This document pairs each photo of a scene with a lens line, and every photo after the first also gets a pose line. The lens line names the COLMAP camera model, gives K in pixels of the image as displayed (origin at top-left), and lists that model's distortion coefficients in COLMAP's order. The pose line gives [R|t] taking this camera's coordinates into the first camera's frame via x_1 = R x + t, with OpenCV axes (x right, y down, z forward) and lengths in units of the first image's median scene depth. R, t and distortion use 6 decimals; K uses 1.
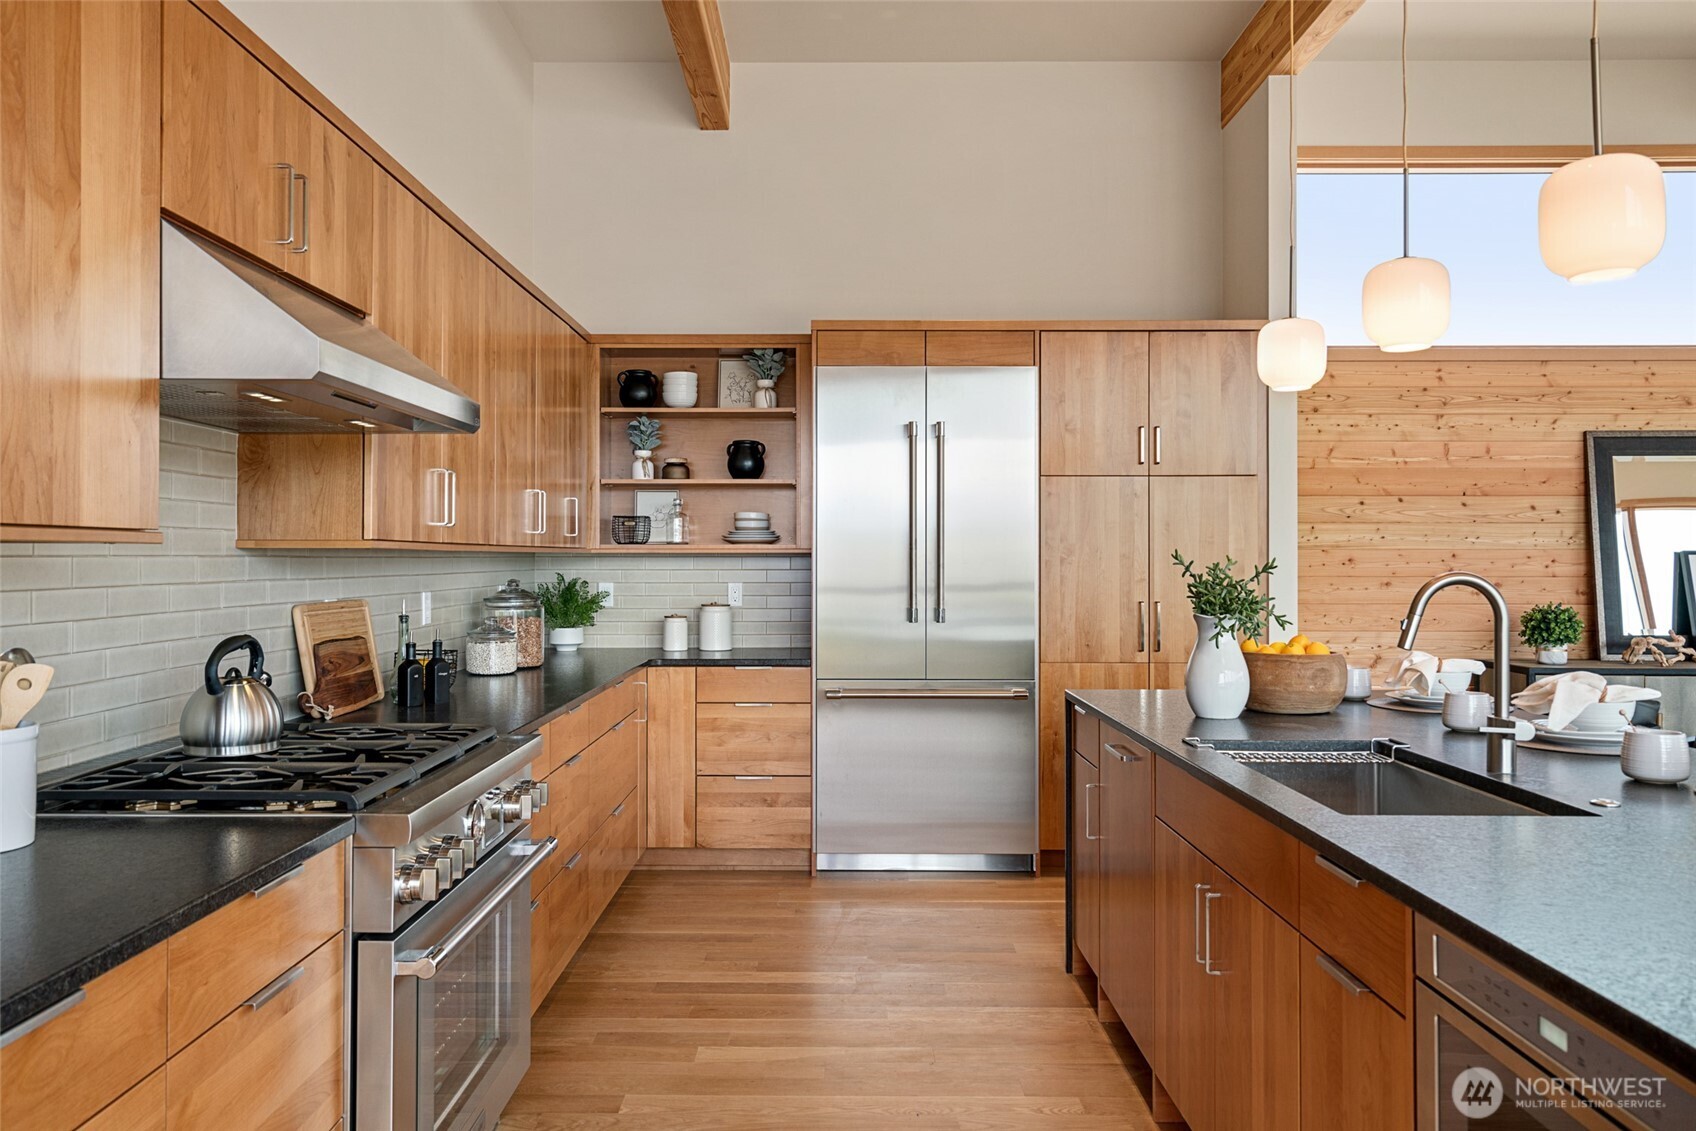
lens RADIAL K [[1250.5, 0, 830.9], [0, 1250.5, 551.3], [0, 0, 1]] dist [0.000786, 0.012283]
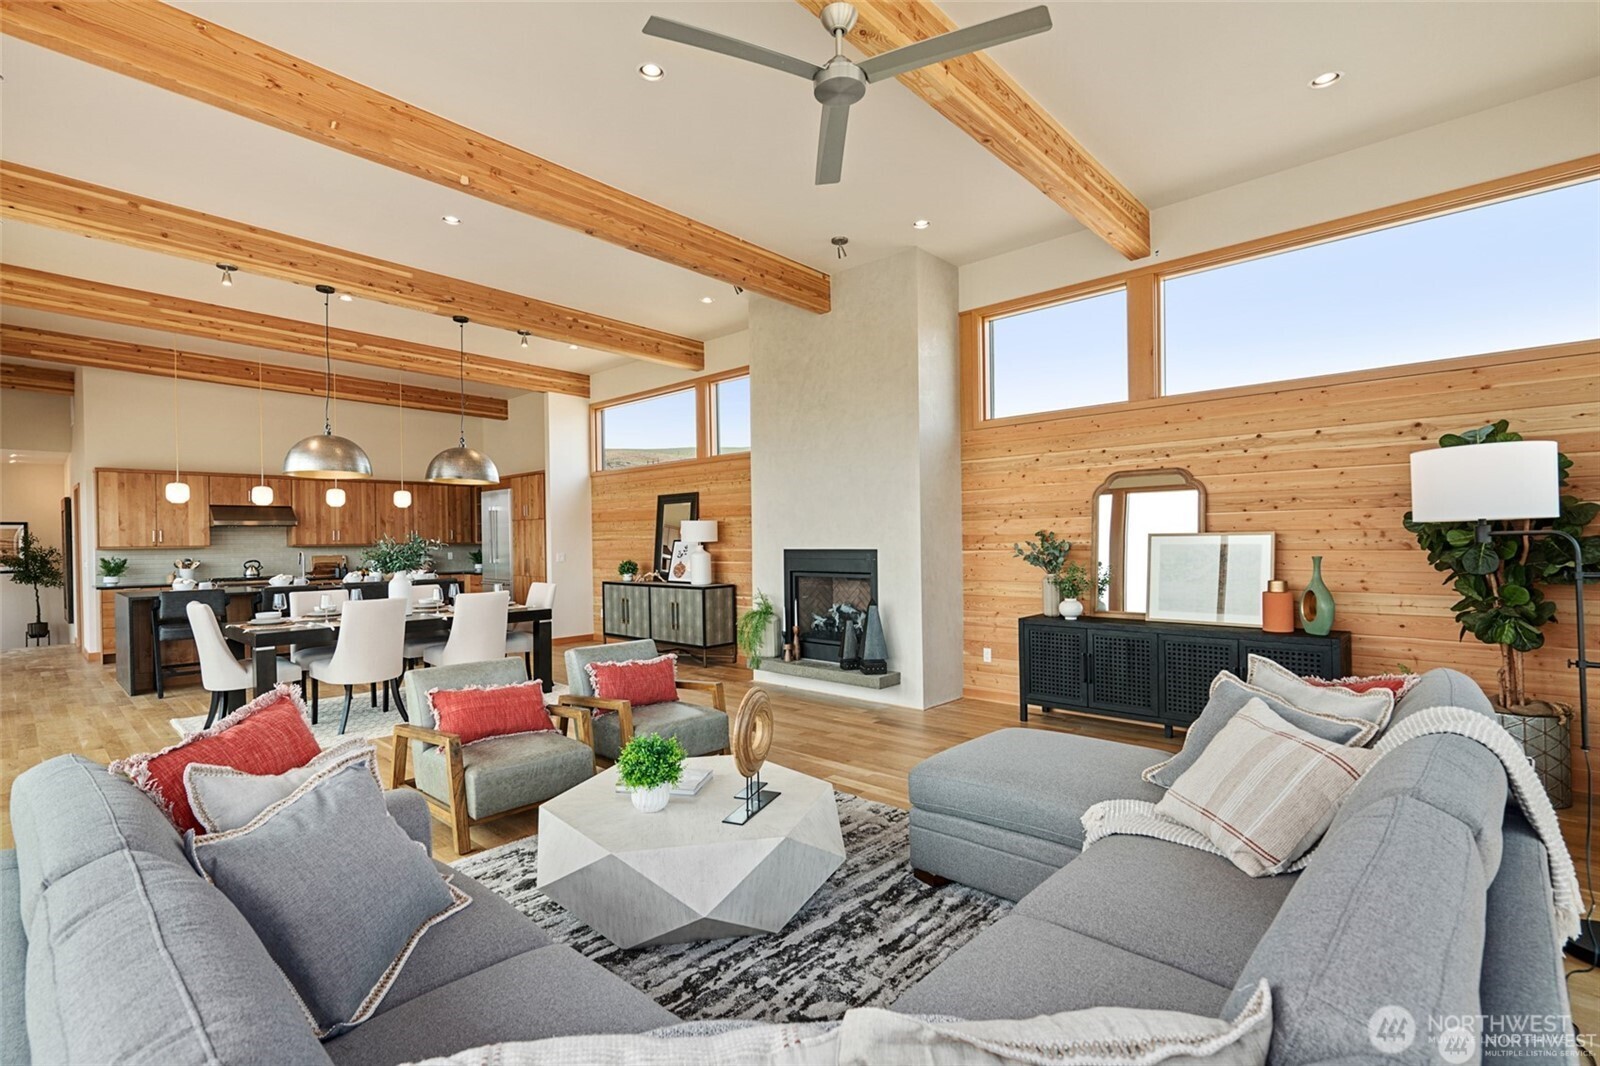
lens RADIAL K [[746.9, 0, 789.8], [0, 746.9, 550.3], [0, 0, 1]] dist [-0.003486, -0.000353]
pose [[0.719599, 0.000186, -0.694390, 2.134900], [0.017780, 0.999667, 0.018694, -0.004258], [0.694162, -0.025798, 0.719356, 0.060702]]
